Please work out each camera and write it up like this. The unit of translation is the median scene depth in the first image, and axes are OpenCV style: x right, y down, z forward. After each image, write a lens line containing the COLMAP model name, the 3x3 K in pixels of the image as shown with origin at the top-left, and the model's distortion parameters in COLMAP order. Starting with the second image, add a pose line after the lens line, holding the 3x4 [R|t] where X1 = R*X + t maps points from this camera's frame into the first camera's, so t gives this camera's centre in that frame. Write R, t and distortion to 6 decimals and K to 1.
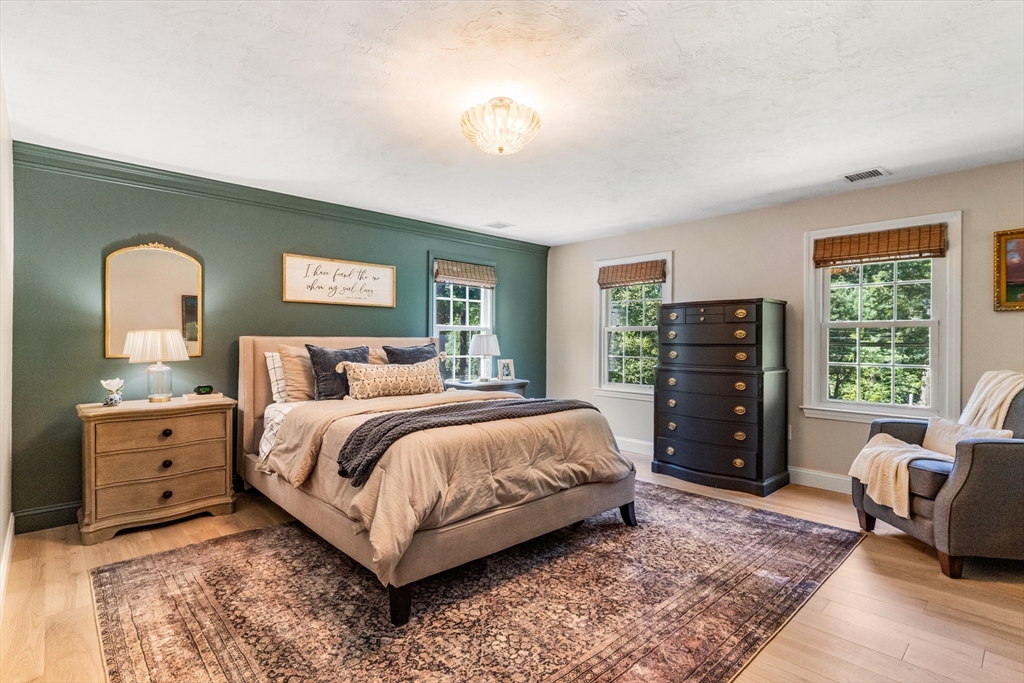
lens RADIAL K [[491.6, 0, 512.0], [0, 491.6, 341.5], [0, 0, 1]] dist [-0.001435, -0.000150]
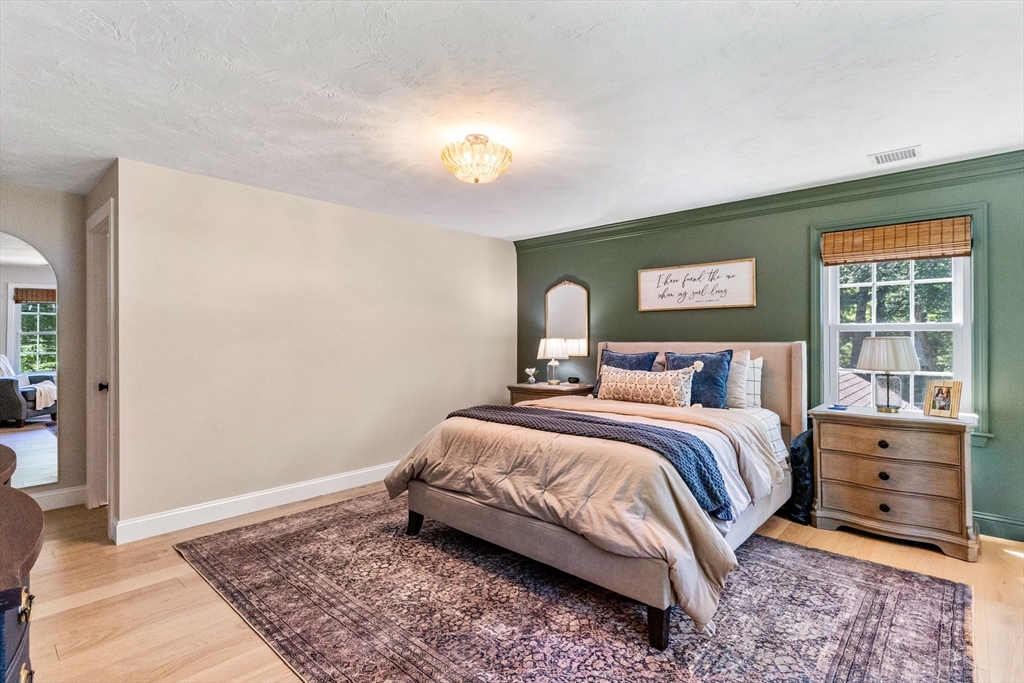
lens RADIAL K [[500.0, 0, 511.7], [0, 500.0, 336.8], [0, 0, 1]] dist [0.001534, -0.000085]
pose [[0.082920, -0.008438, -0.996521, 1.018821], [0.004691, 0.999956, -0.008077, -0.020651], [0.996545, -0.004005, 0.082956, 0.891041]]
